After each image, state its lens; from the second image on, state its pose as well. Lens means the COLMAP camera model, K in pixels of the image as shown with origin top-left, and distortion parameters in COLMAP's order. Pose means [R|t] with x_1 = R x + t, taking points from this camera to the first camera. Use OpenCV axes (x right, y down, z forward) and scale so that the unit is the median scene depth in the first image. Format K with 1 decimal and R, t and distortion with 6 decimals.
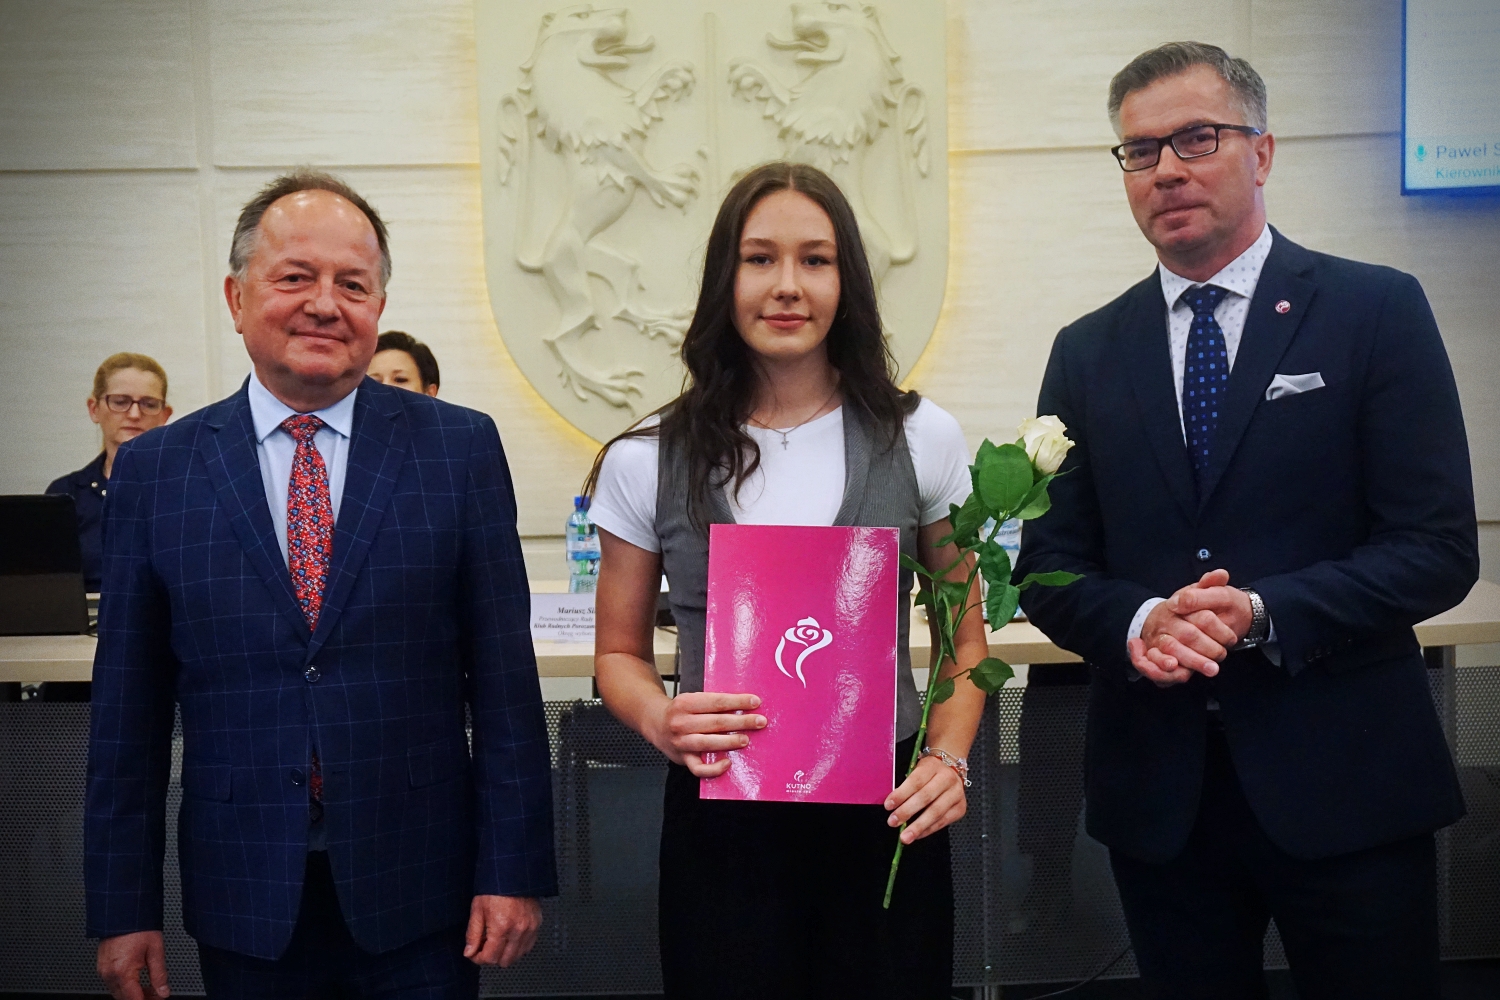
lens RADIAL K [[2192.2, 0, 754.4], [0, 2192.2, 537.0], [0, 0, 1]] dist [0.026806, 0.100454]
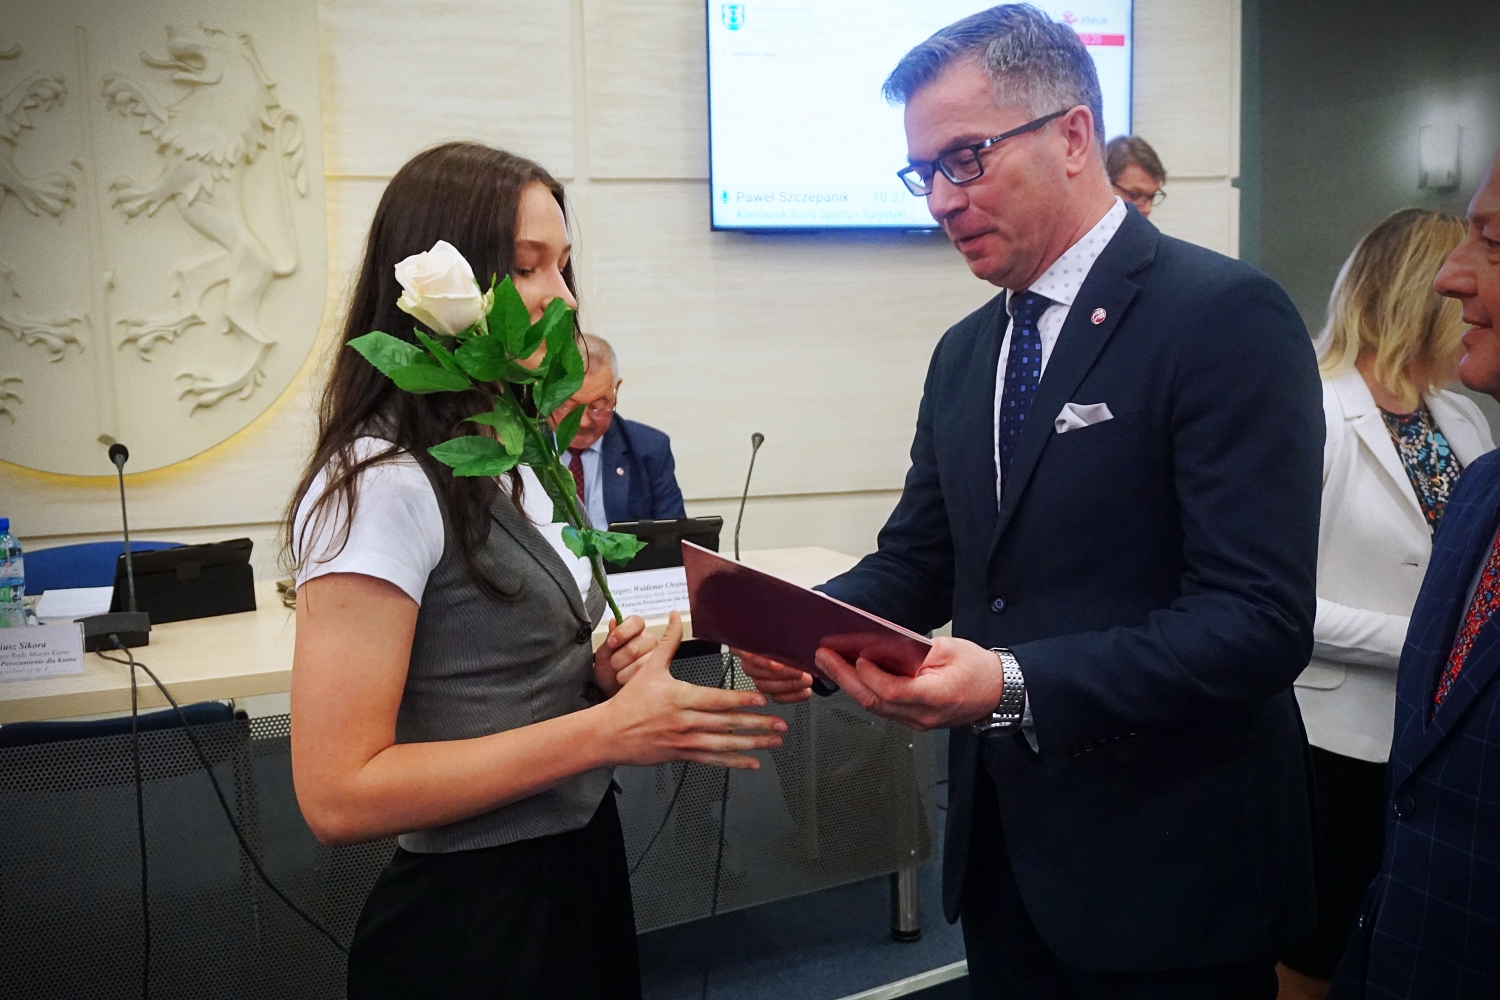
lens RADIAL K [[1474.7, 0, 749.5], [0, 1474.7, 501.1], [0, 0, 1]] dist [-0.004613, 0.005893]
pose [[0.899409, -0.041784, 0.435106, -0.047585], [0.034440, 0.999100, 0.024755, -0.024429], [-0.435749, -0.007280, 0.900039, 0.247247]]
